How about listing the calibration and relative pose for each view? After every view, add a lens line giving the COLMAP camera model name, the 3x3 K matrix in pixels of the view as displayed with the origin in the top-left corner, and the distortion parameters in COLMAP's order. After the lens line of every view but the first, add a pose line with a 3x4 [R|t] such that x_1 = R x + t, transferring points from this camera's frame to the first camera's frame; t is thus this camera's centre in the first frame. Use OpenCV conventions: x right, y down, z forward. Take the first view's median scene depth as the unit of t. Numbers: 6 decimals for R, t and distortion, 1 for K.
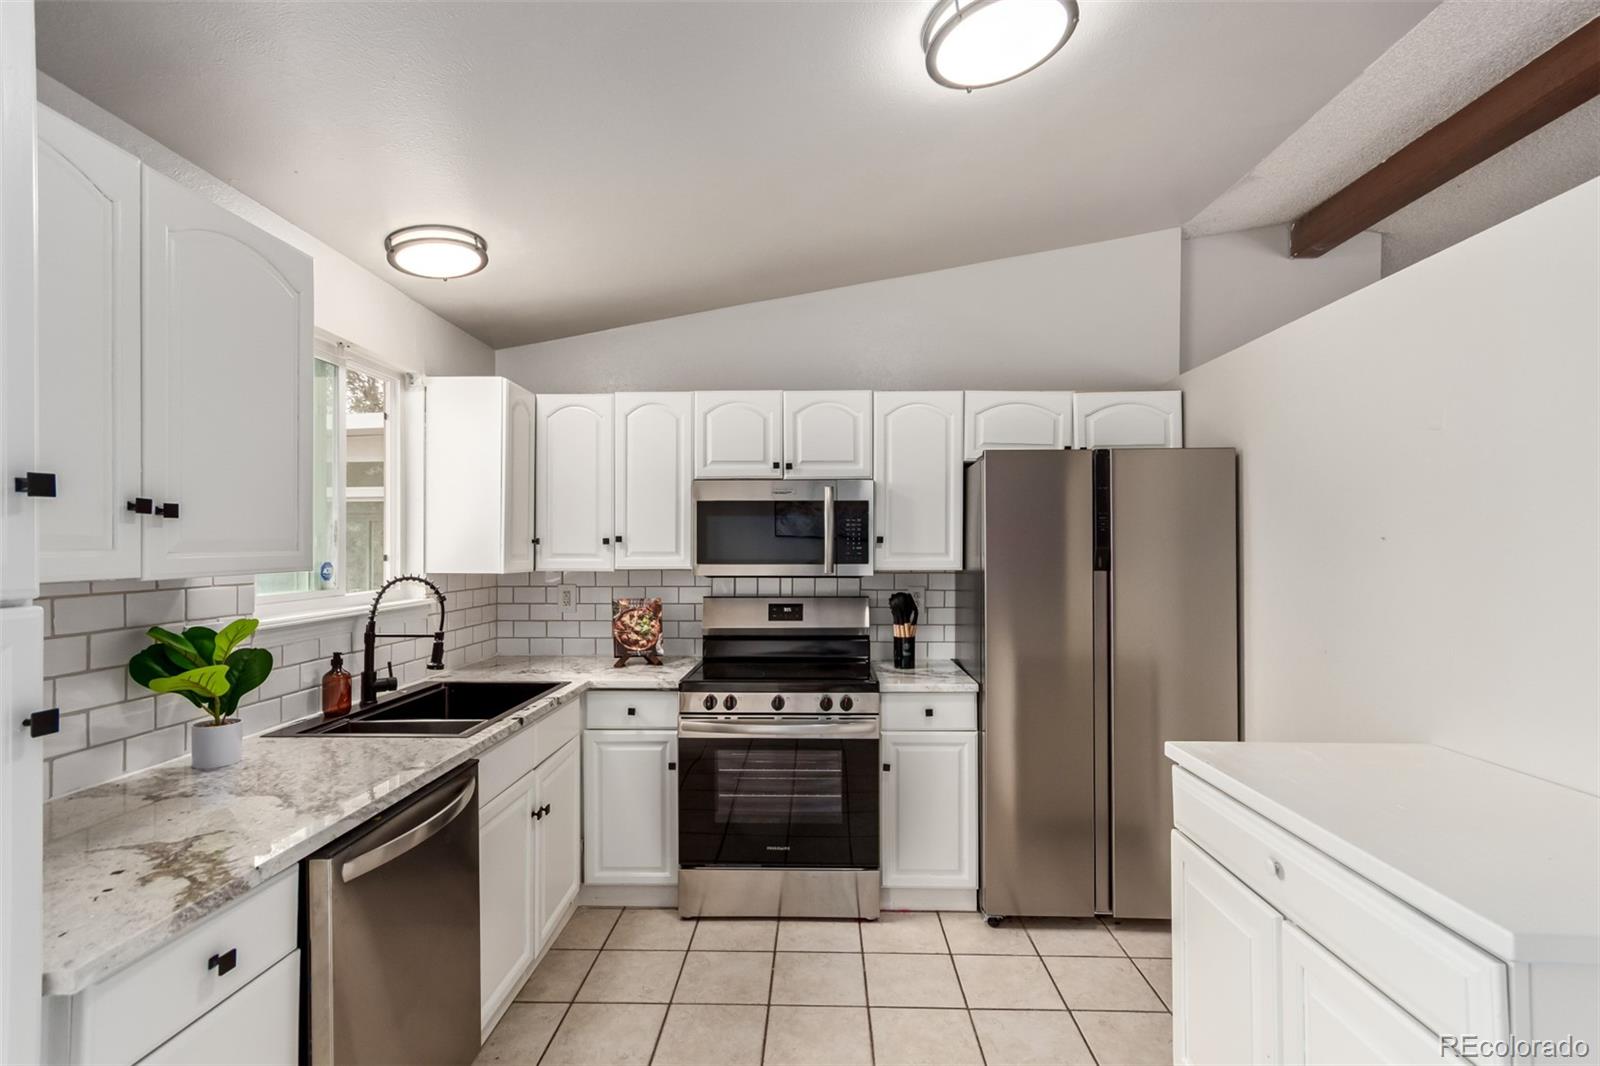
lens RADIAL K [[754.5, 0, 802.2], [0, 754.5, 542.8], [0, 0, 1]] dist [0.003842, 0.003604]
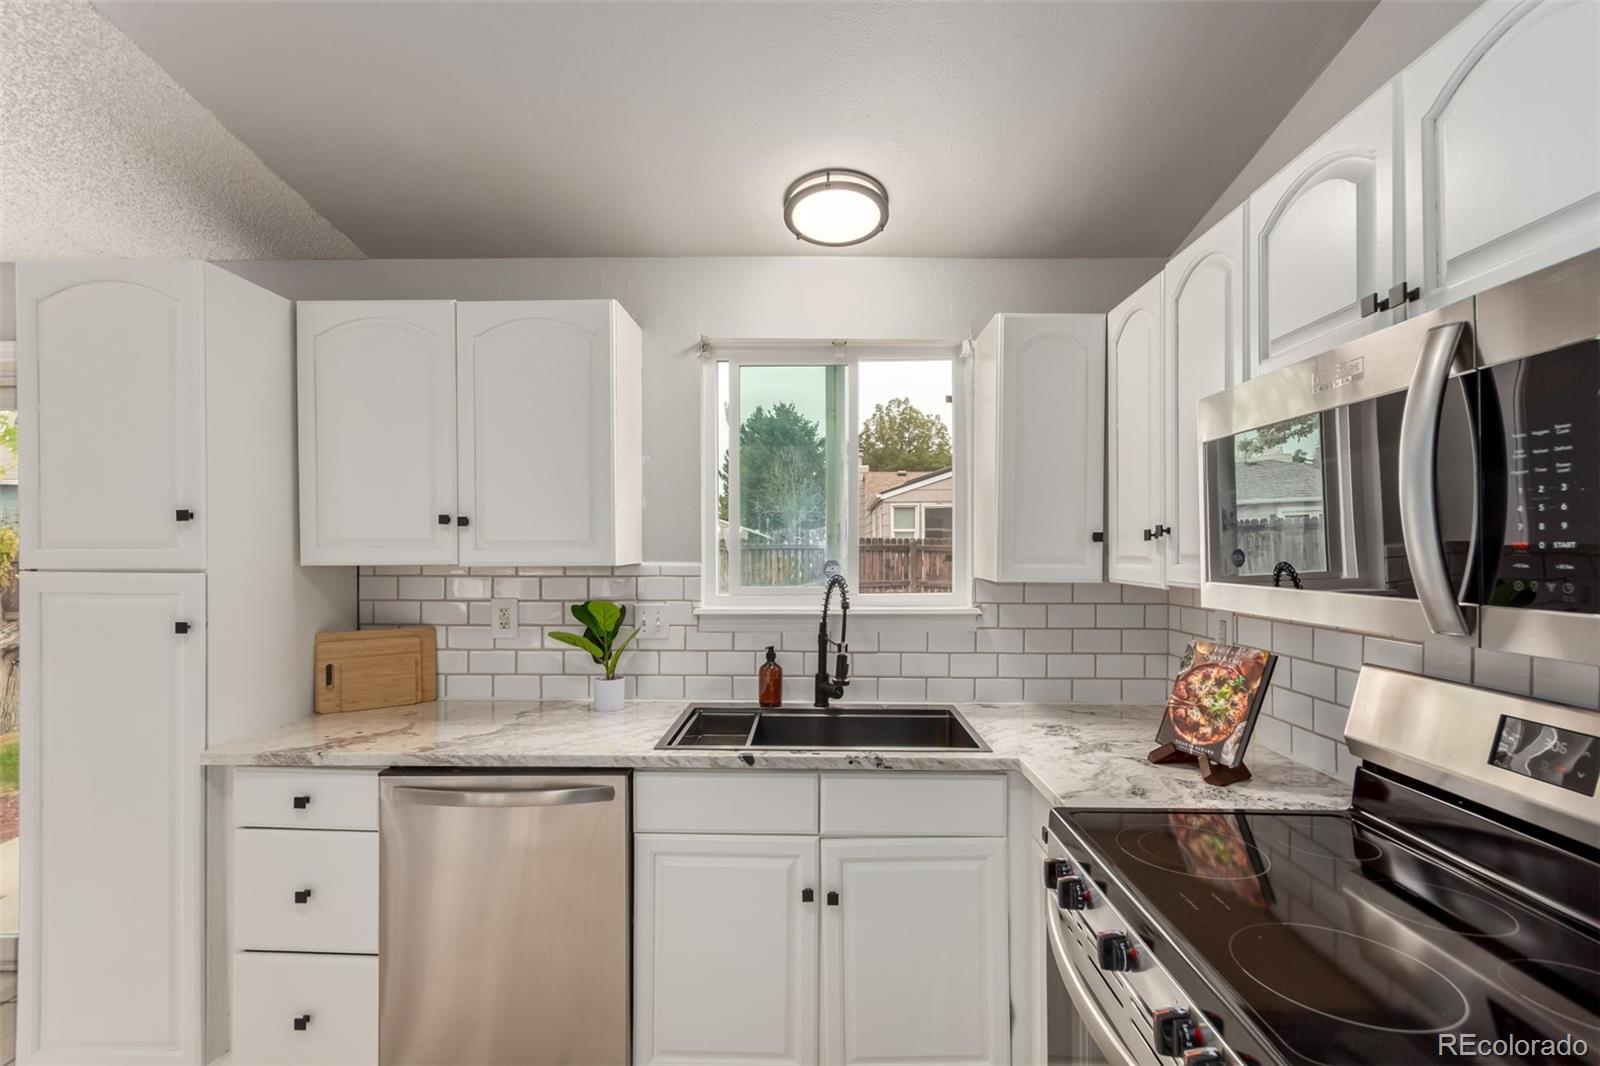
lens RADIAL K [[754.5, 0, 809.6], [0, 754.5, 553.4], [0, 0, 1]] dist [0.003842, 0.003604]
pose [[0.011844, 0.006064, -0.999911, 0.340759], [0.004544, 0.999971, 0.006119, 0.007879], [0.999920, -0.004616, 0.011816, 0.824269]]
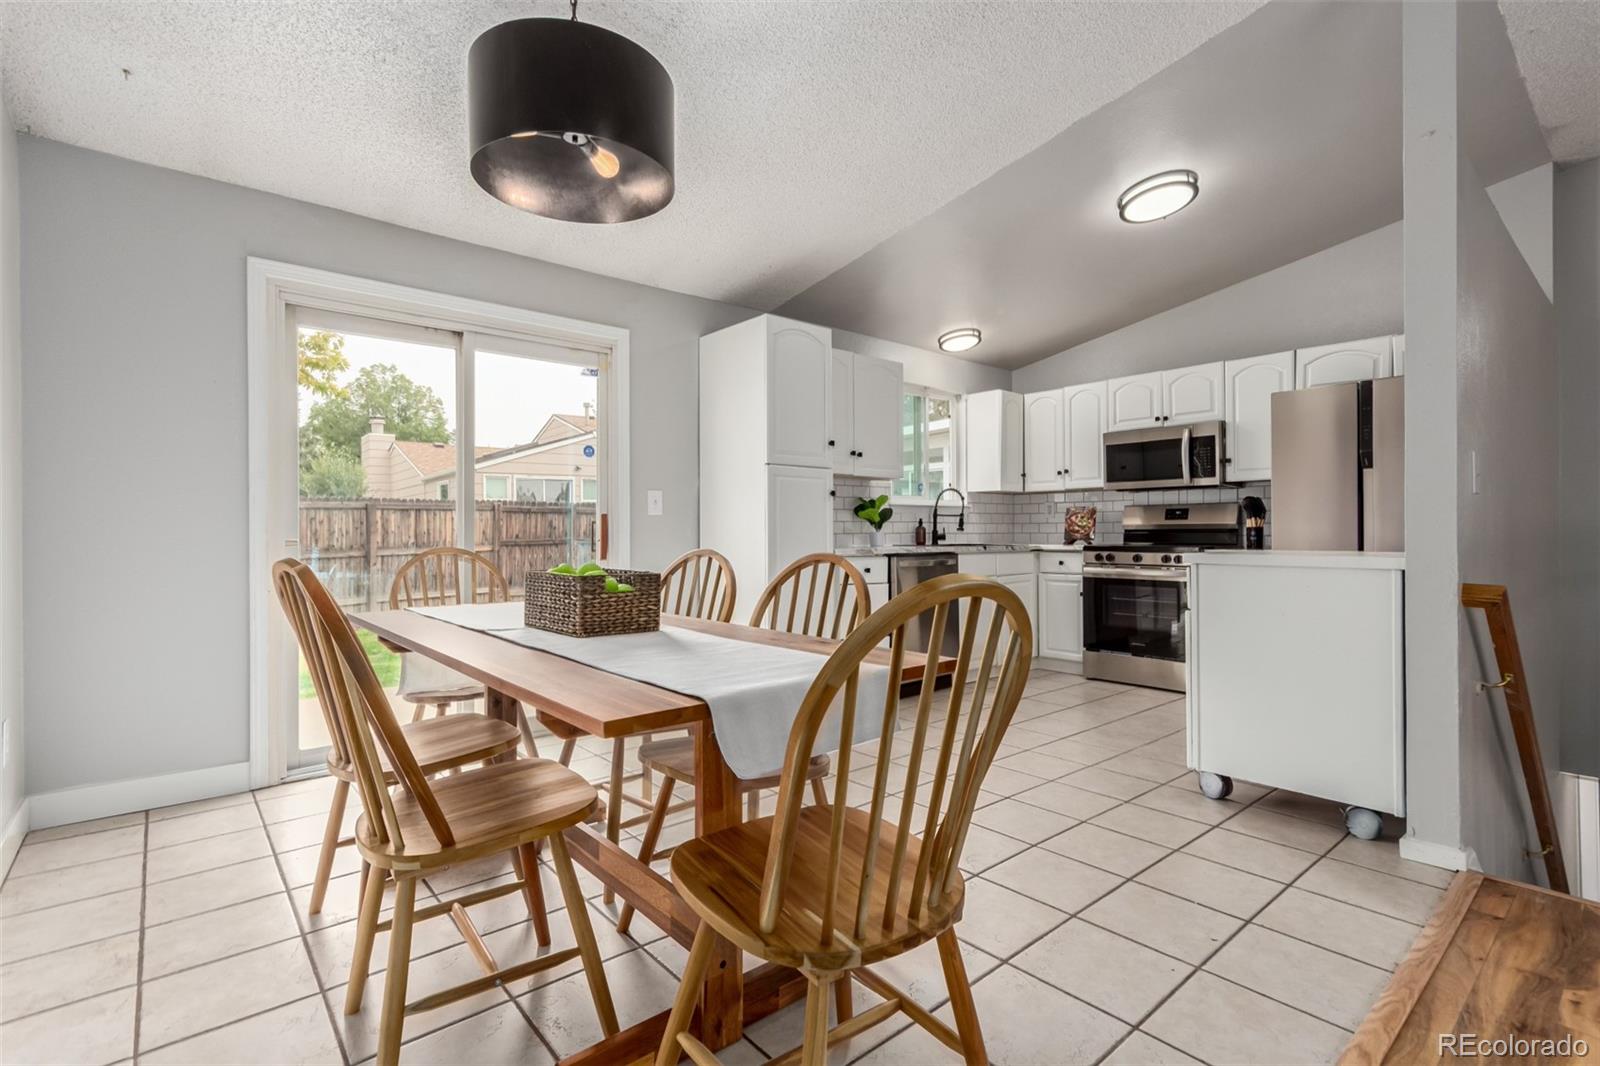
lens RADIAL K [[754.5, 0, 796.8], [0, 754.5, 528.5], [0, 0, 1]] dist [0.003842, 0.003604]
pose [[0.668208, -0.006870, -0.743942, 0.712058], [0.007482, 0.999969, -0.002514, 0.141570], [0.743936, -0.003886, 0.668239, -0.702148]]
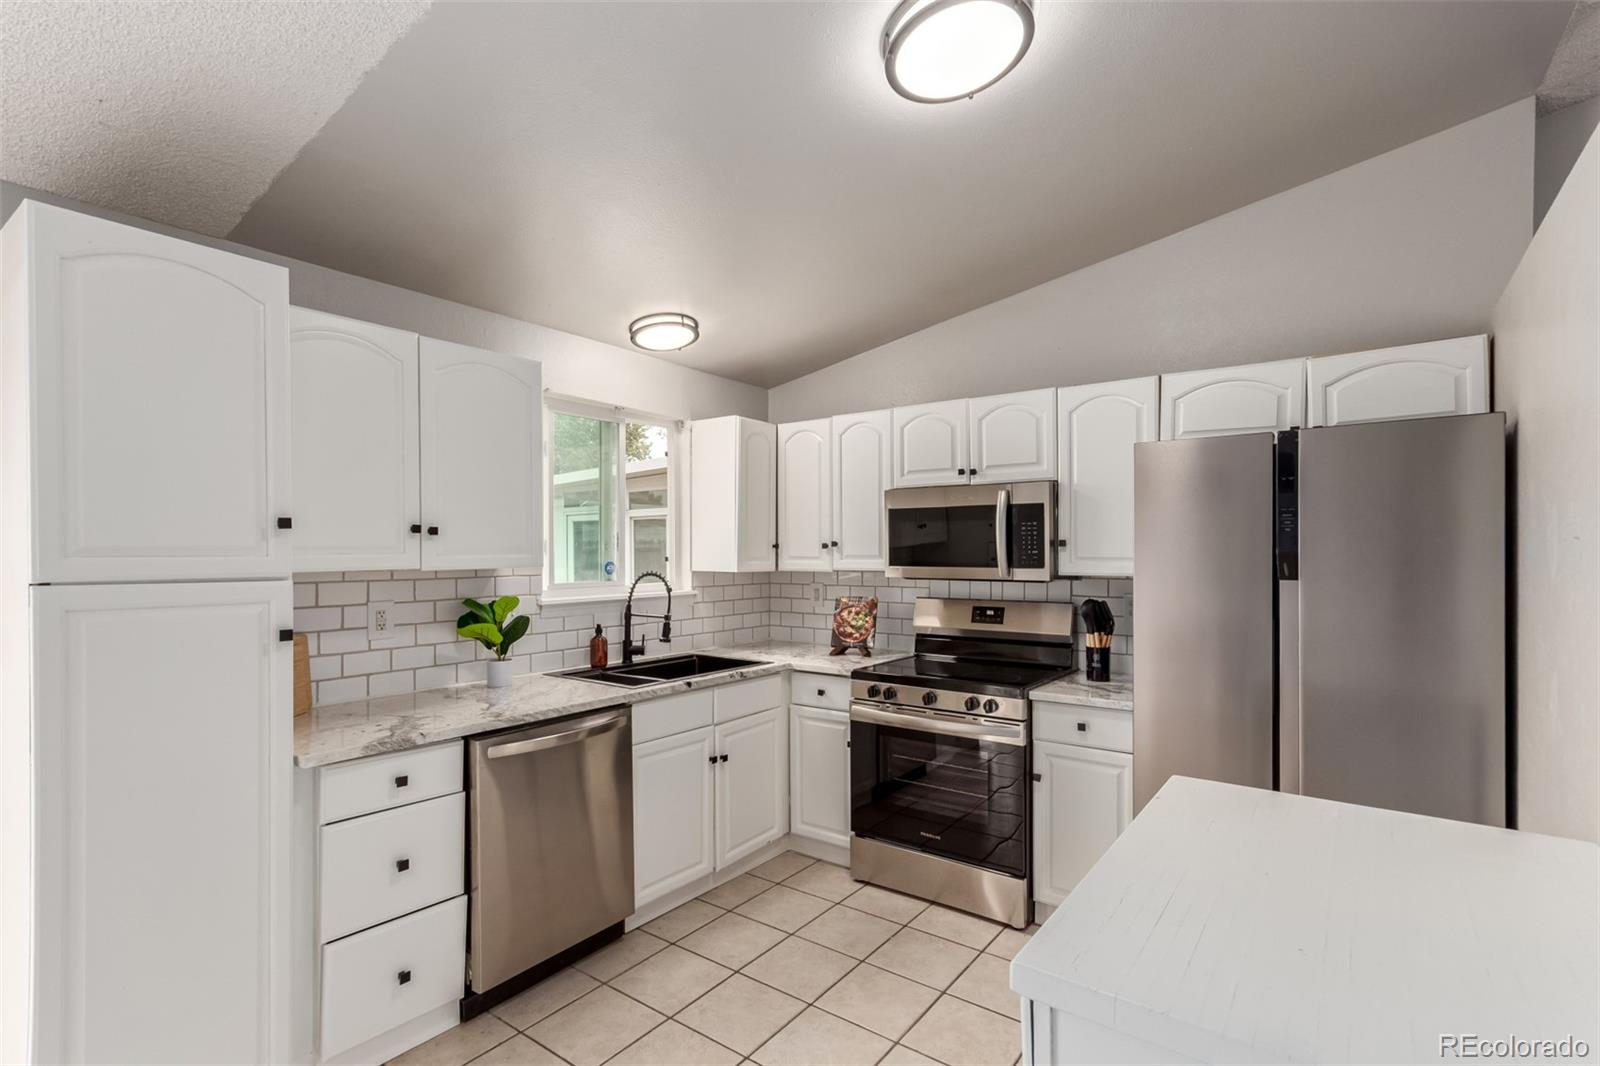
lens RADIAL K [[754.5, 0, 798.7], [0, 754.5, 551.9], [0, 0, 1]] dist [0.003842, 0.003604]
pose [[0.818832, 0.000360, -0.574033, 0.417556], [0.004198, 0.999969, 0.006615, -0.000942], [0.574018, -0.007827, 0.818805, 0.029436]]
